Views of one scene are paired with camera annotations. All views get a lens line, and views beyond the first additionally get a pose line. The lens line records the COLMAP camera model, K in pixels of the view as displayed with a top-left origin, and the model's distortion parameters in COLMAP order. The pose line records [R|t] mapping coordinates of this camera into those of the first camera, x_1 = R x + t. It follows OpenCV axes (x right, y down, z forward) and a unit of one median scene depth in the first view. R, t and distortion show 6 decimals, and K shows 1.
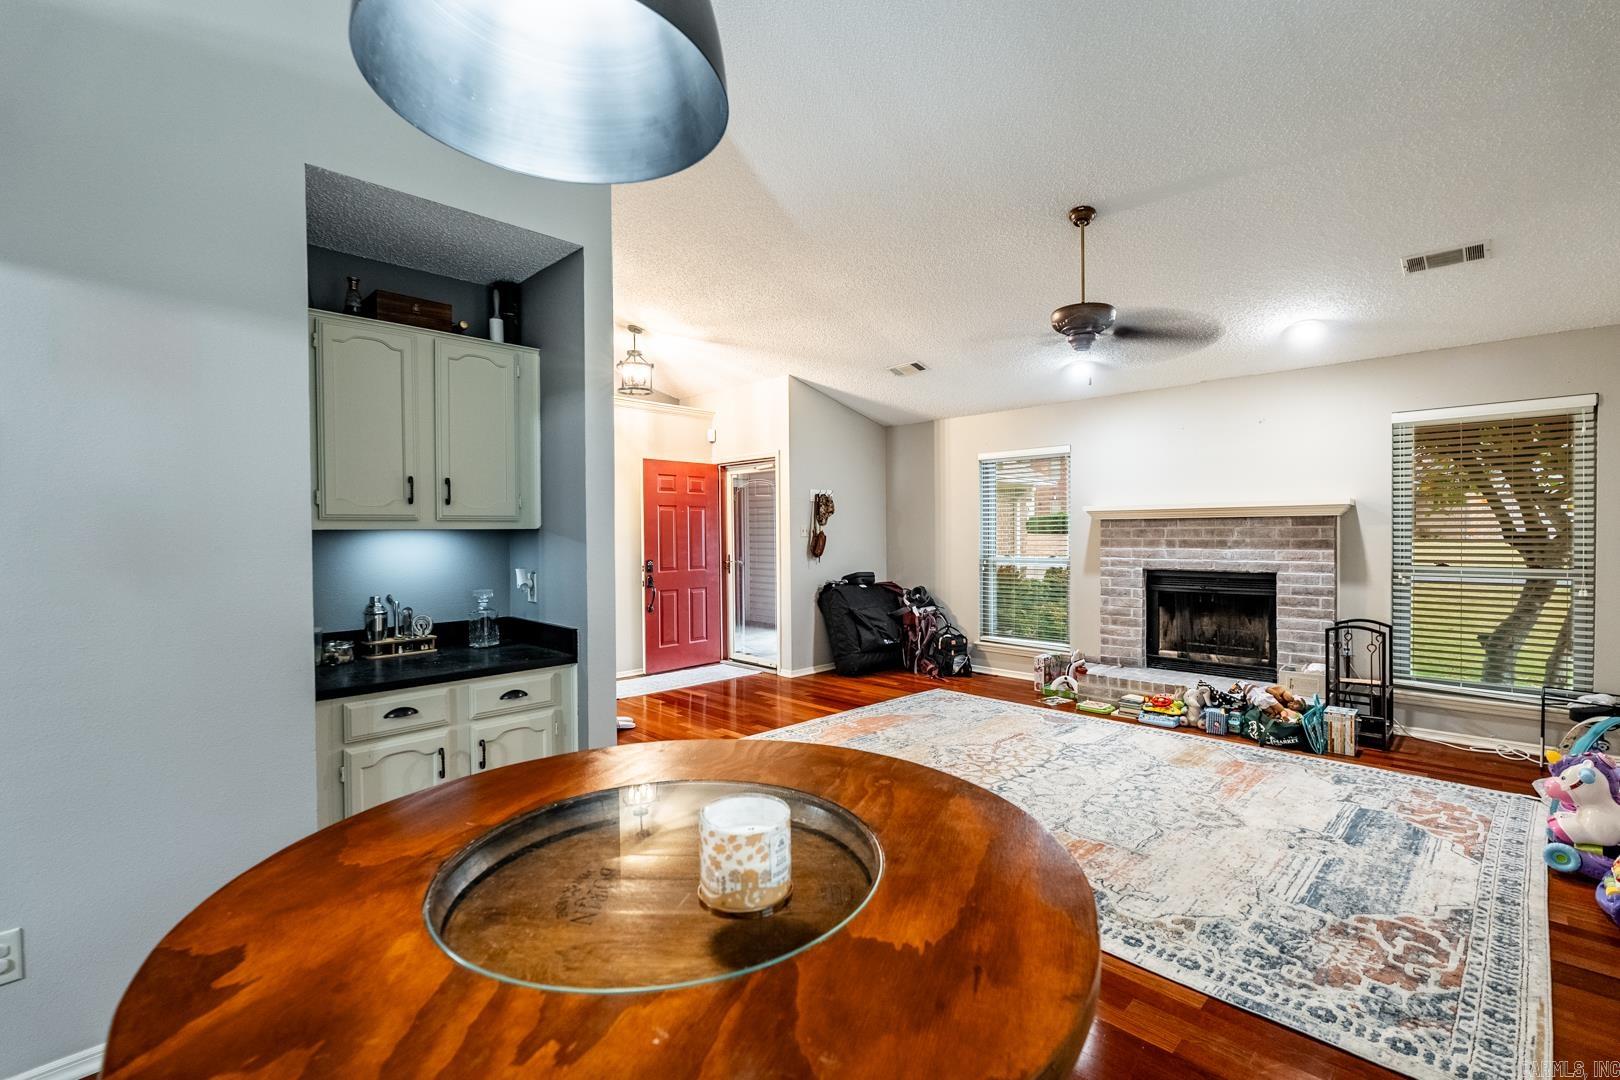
lens RADIAL K [[712.4, 0, 808.3], [0, 712.4, 537.3], [0, 0, 1]] dist [-0.001305, 0.000056]
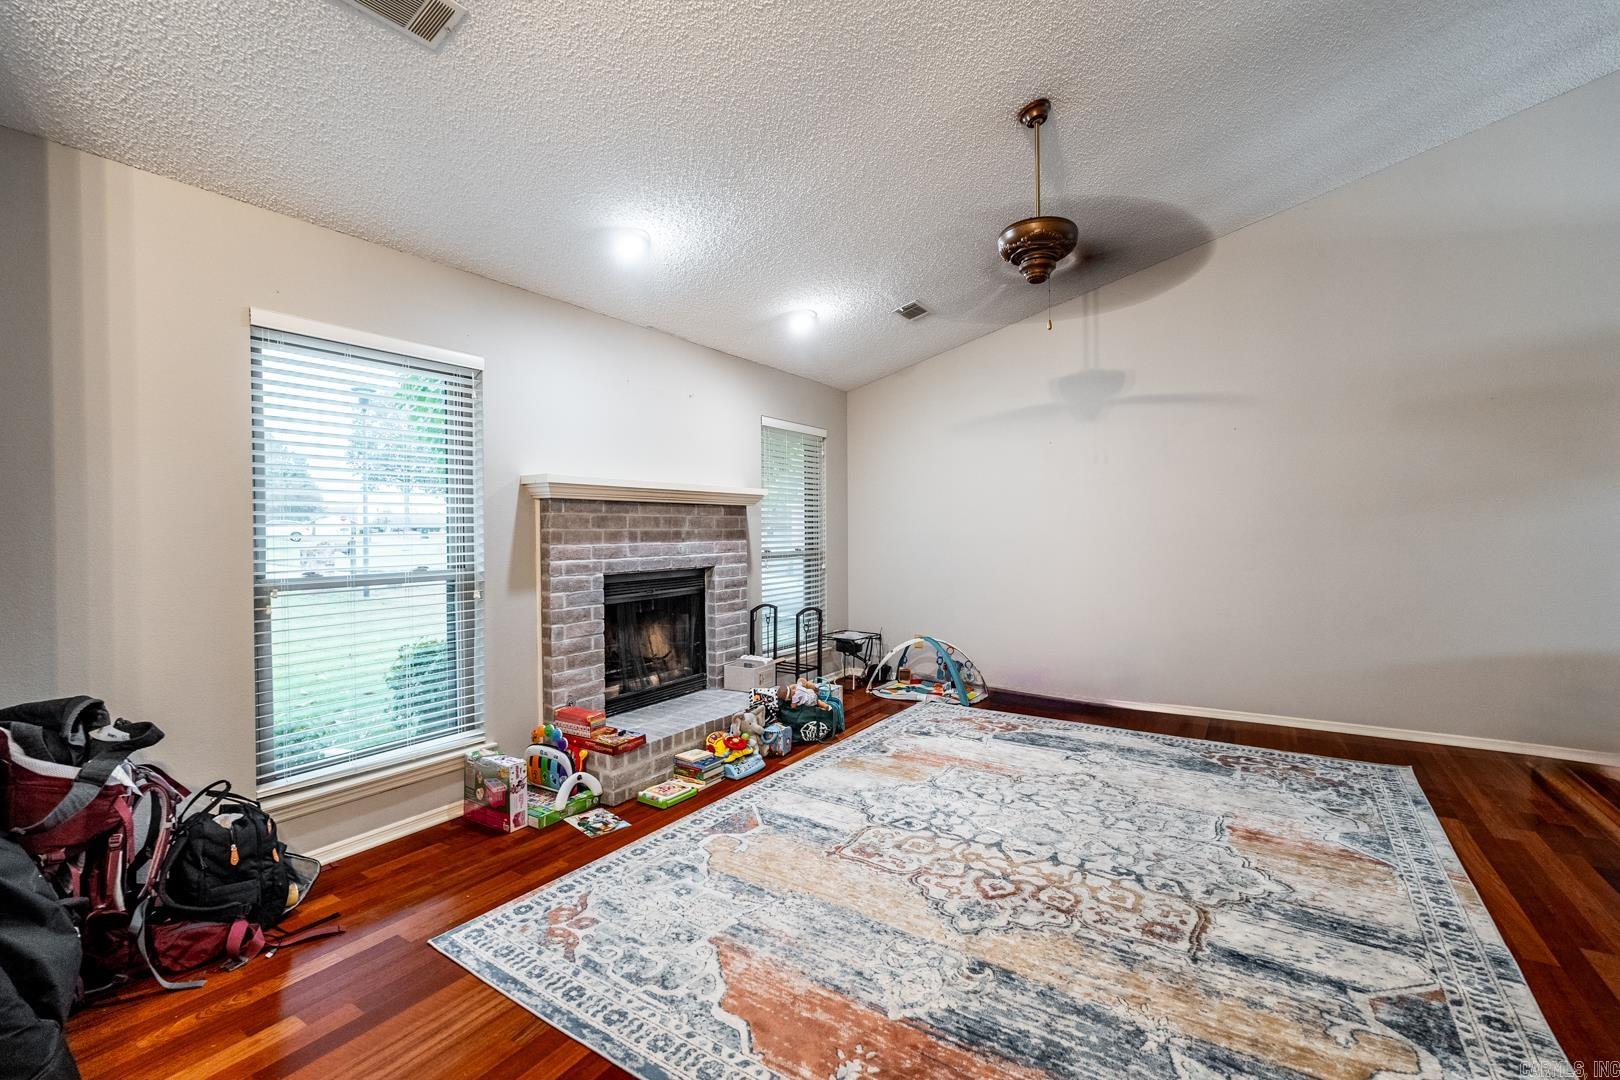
lens RADIAL K [[712.4, 0, 808.3], [0, 712.4, 537.3], [0, 0, 1]] dist [-0.001305, 0.000056]
pose [[-0.217840, -0.000137, 0.975985, -0.259090], [0.017418, 0.999840, 0.004028, 0.011017], [-0.975829, 0.017878, -0.217803, 1.092385]]
